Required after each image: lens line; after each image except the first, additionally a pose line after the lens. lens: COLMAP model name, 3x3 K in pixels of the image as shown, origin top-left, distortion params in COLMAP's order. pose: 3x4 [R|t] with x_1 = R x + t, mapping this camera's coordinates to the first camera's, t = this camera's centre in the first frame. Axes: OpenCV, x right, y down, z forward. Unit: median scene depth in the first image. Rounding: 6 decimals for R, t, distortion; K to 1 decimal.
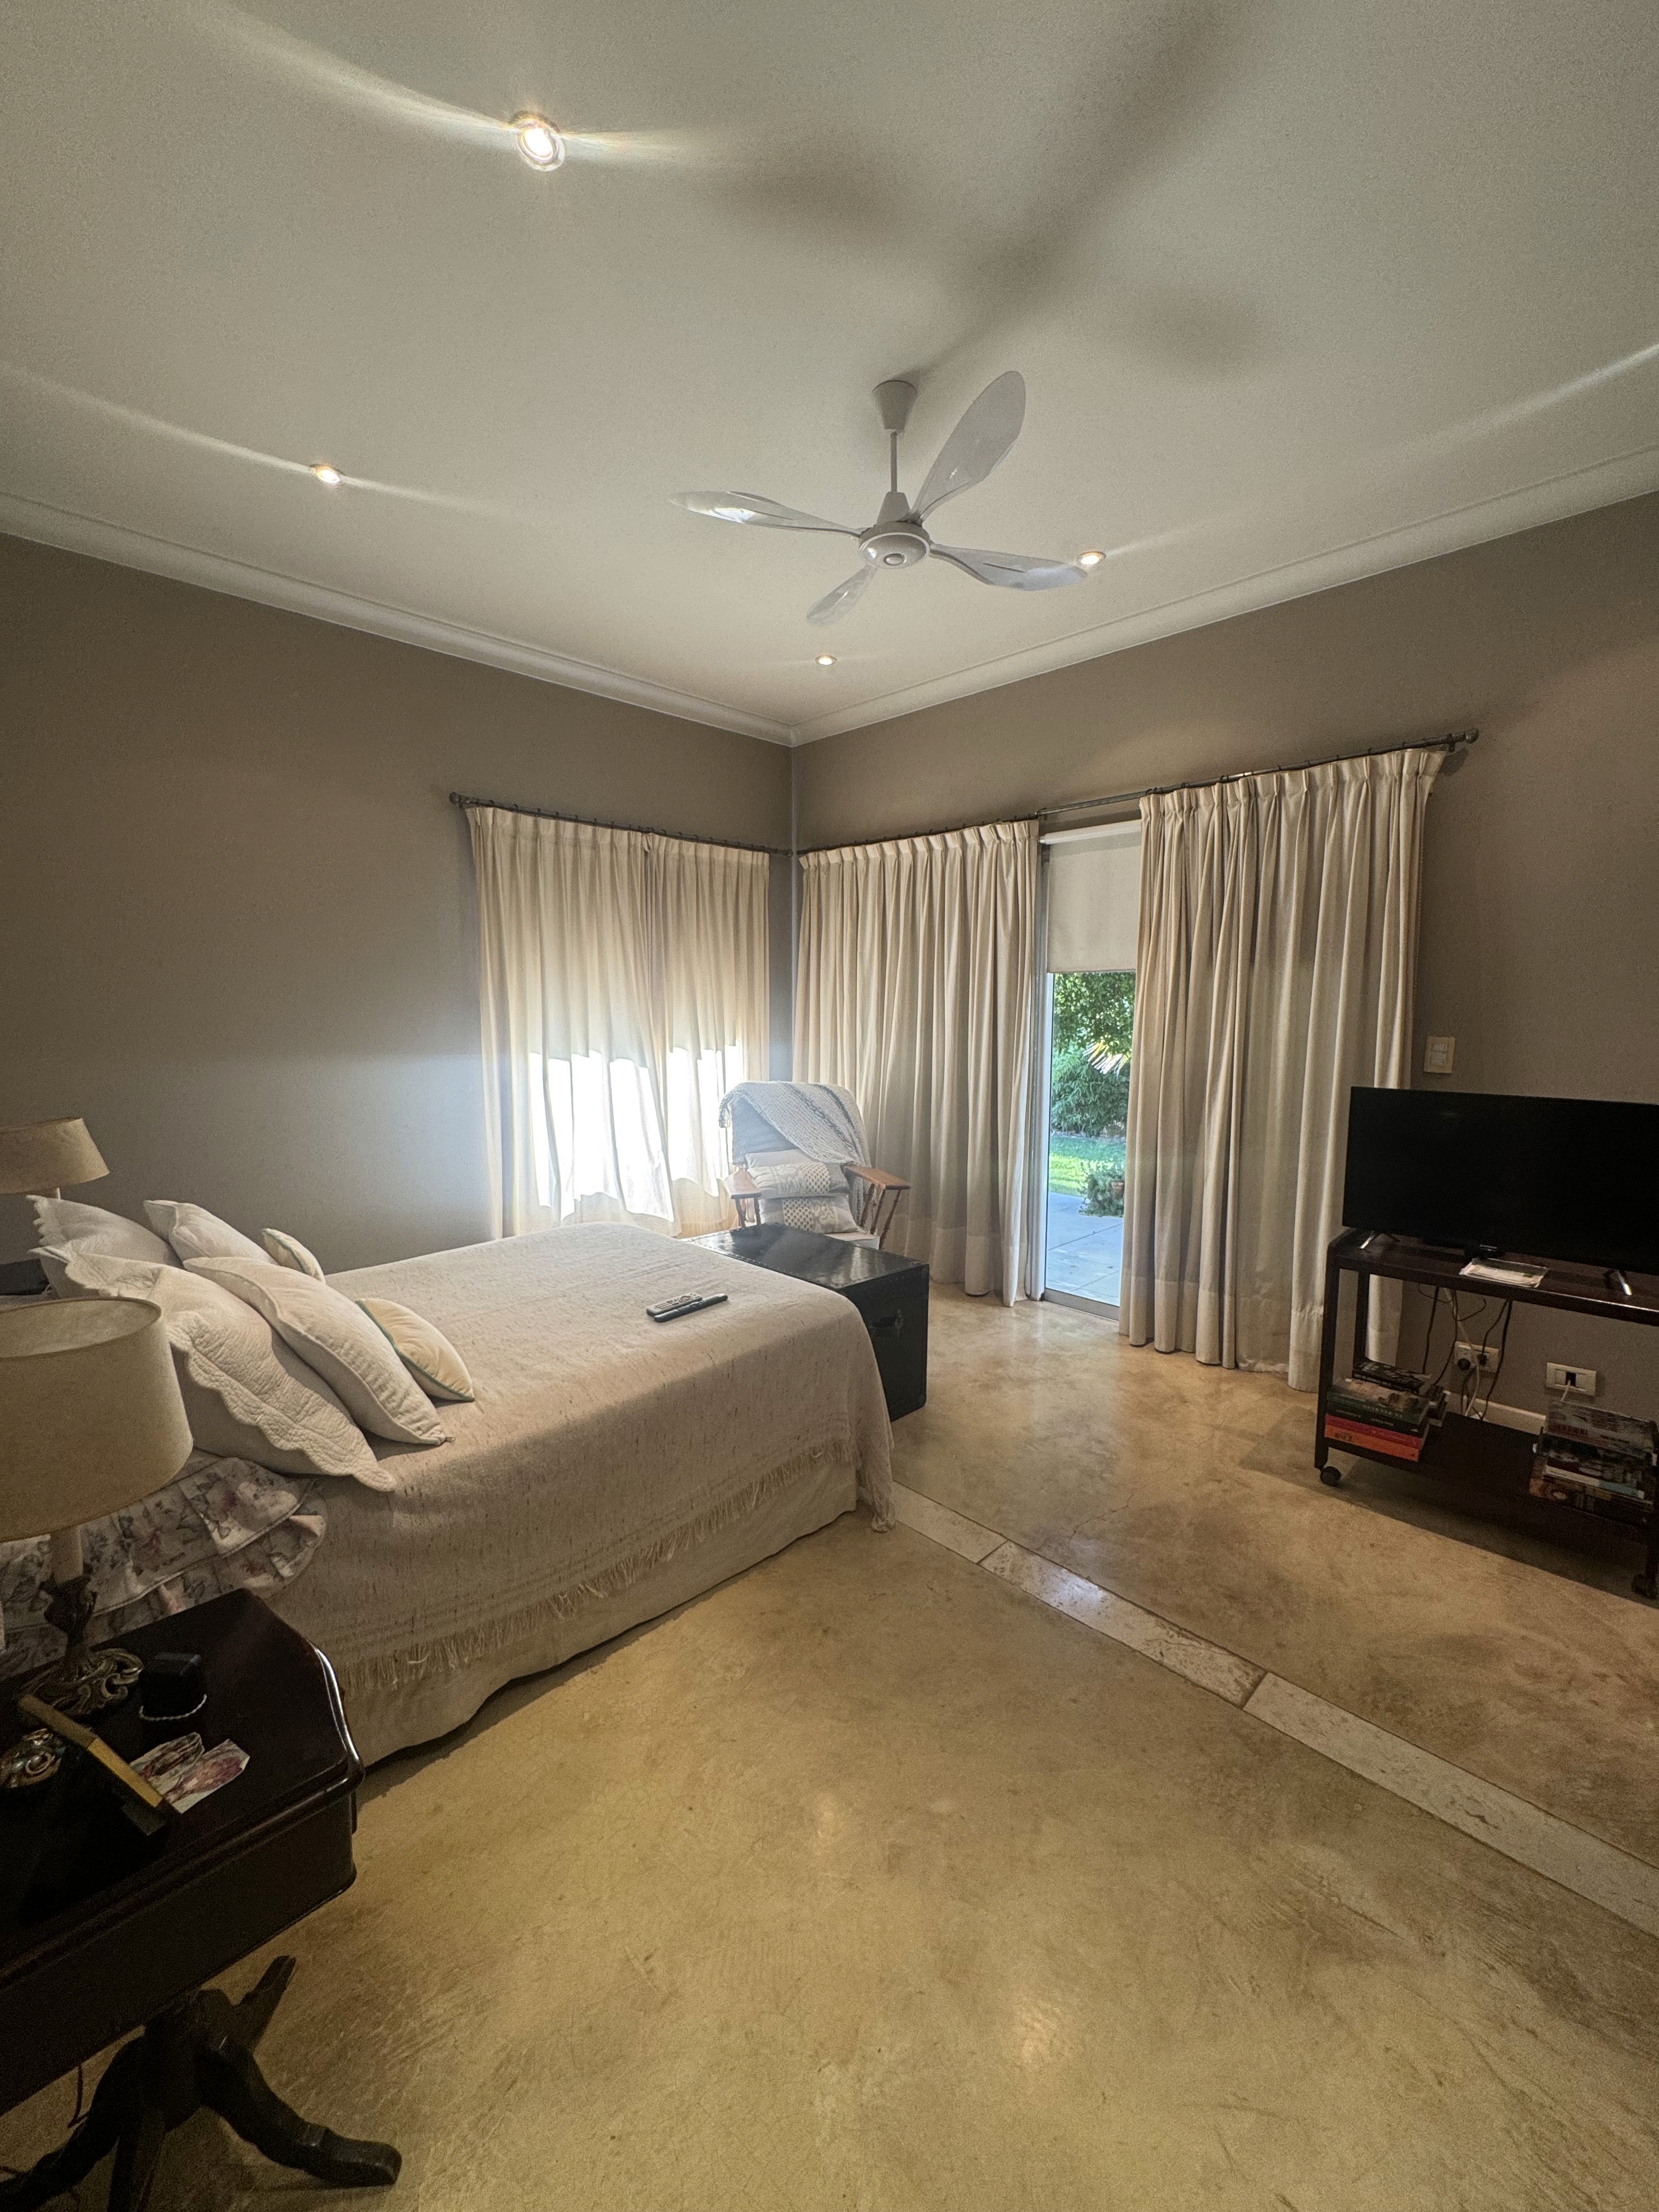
lens RADIAL K [[882.2, 0, 831.2], [0, 882.2, 1111.0], [0, 0, 1]] dist [-0.002315, 0.001025]
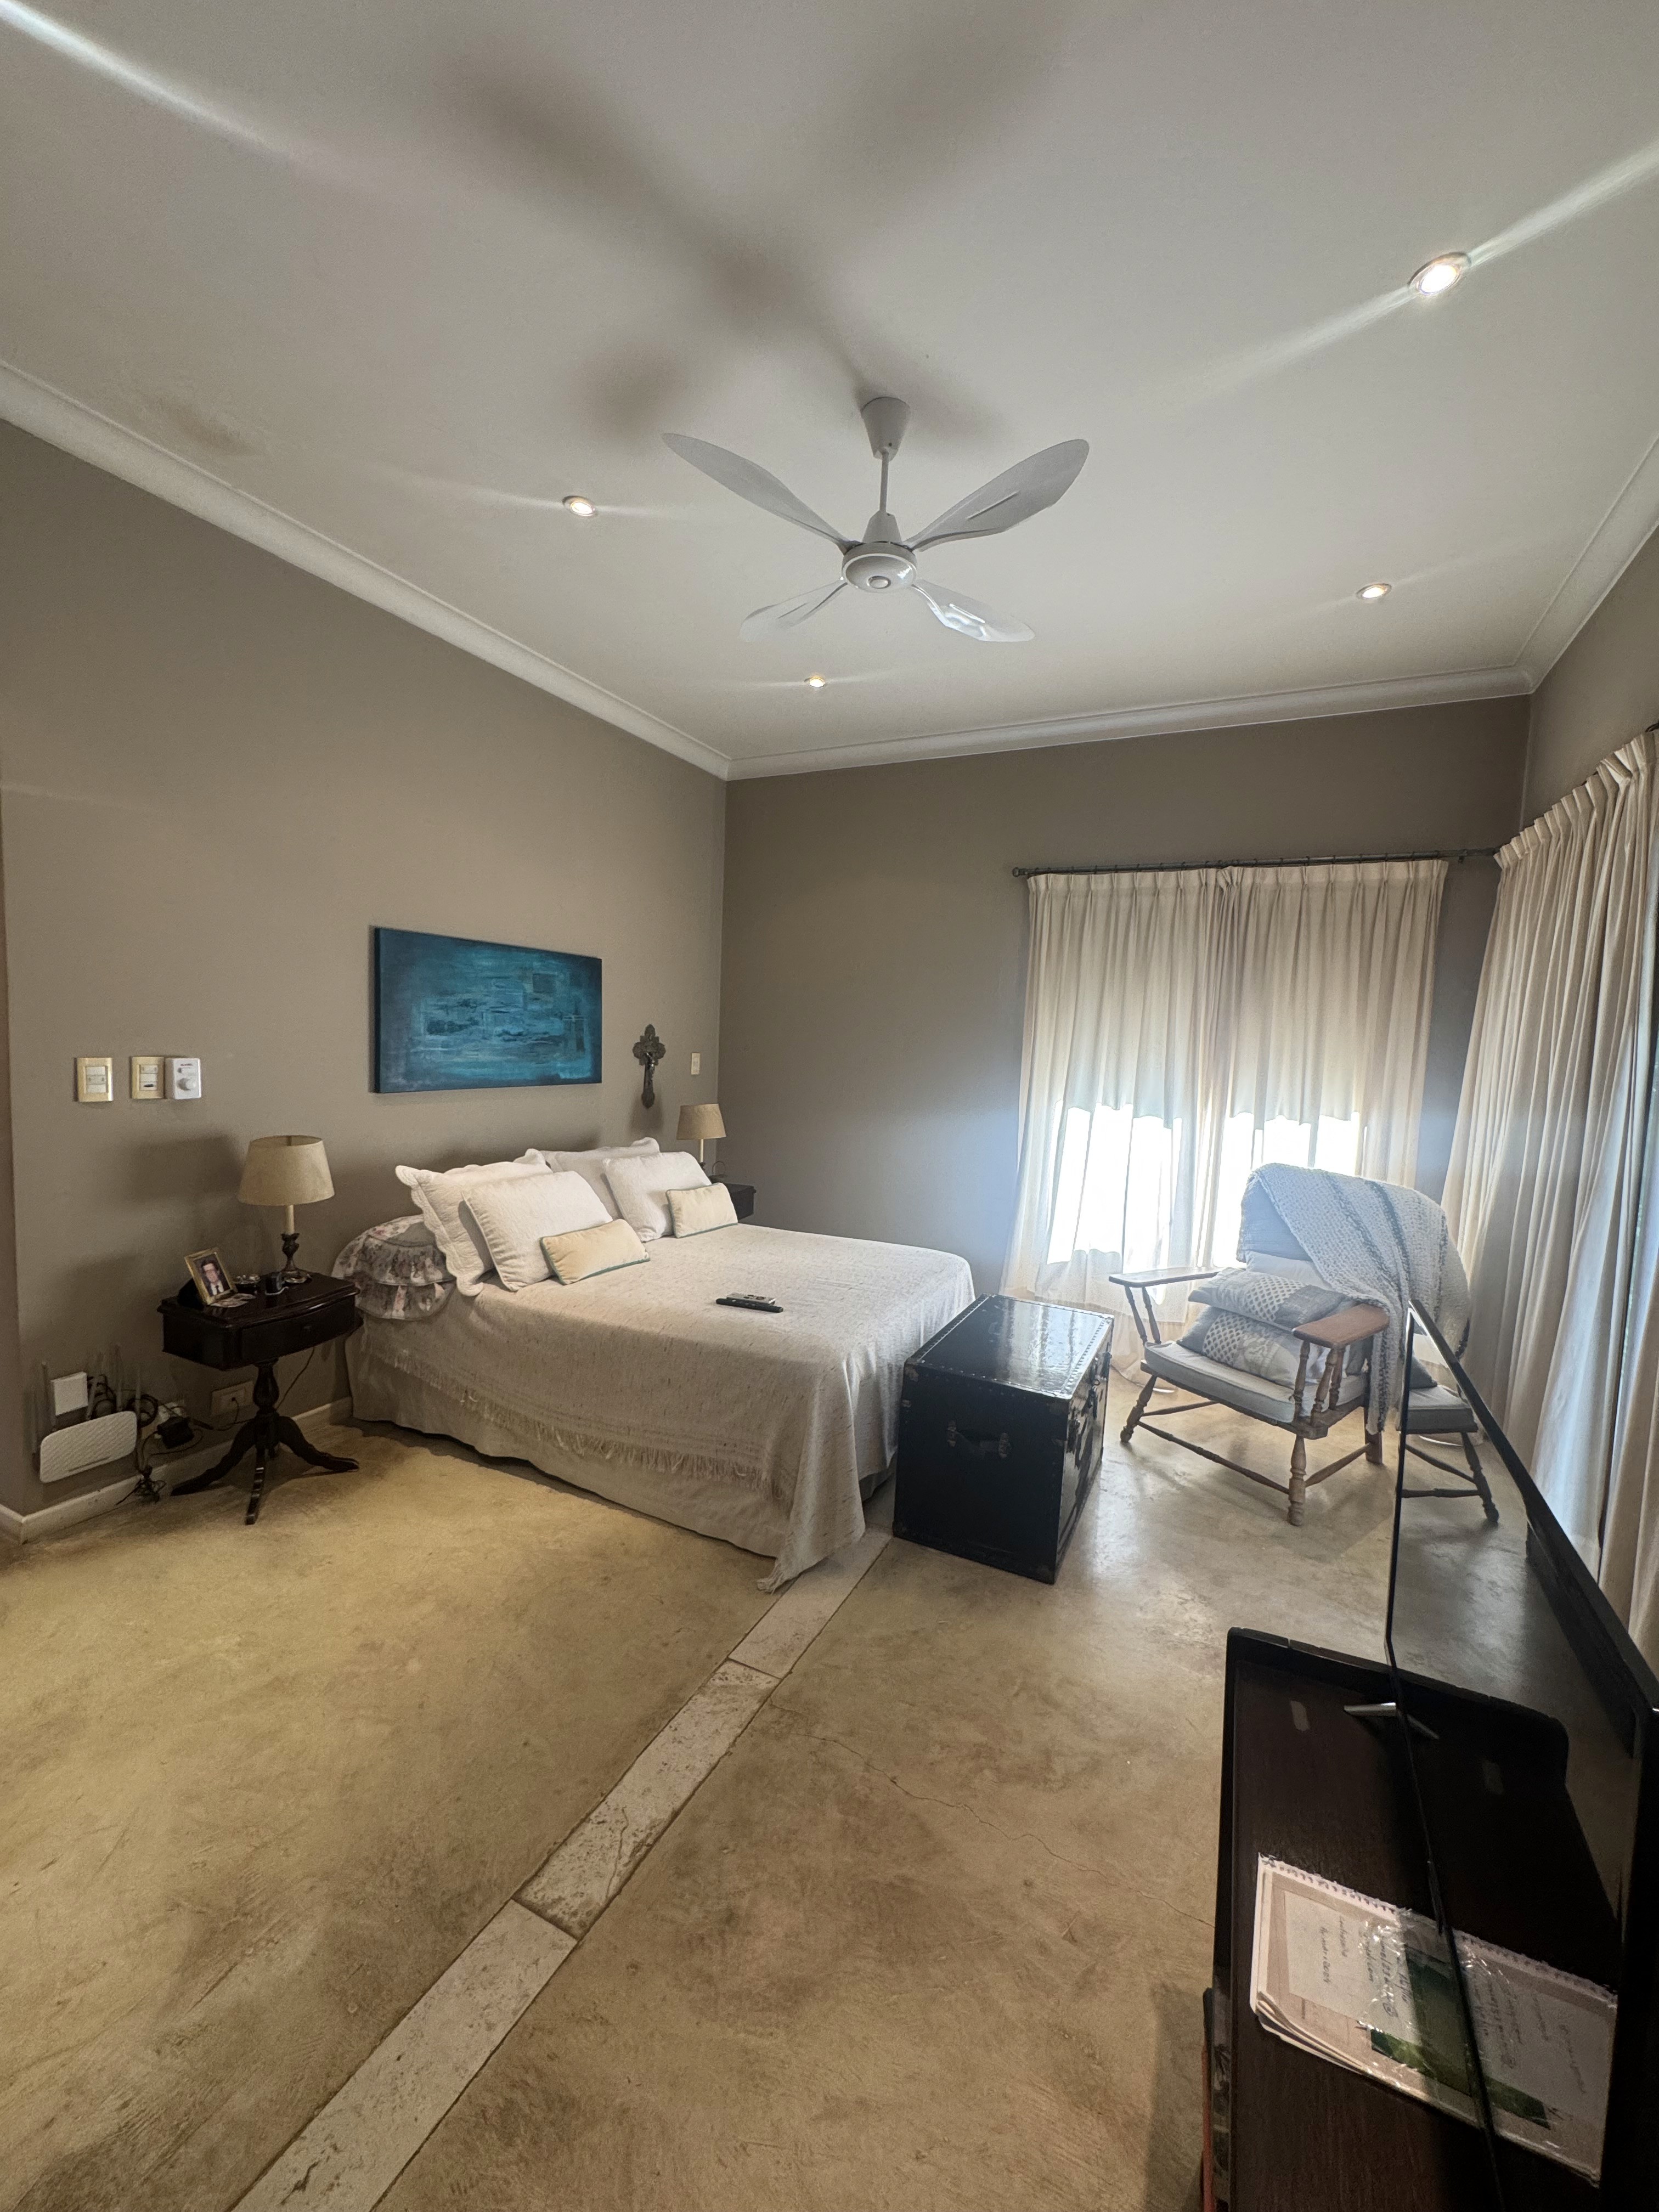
lens RADIAL K [[882.2, 0, 830.1], [0, 882.2, 1109.2], [0, 0, 1]] dist [-0.002315, 0.001025]
pose [[0.328122, 0.089185, -0.940416, 1.181046], [-0.151919, 0.987557, 0.040649, -0.119559], [0.932339, 0.129529, 0.337588, 0.839036]]
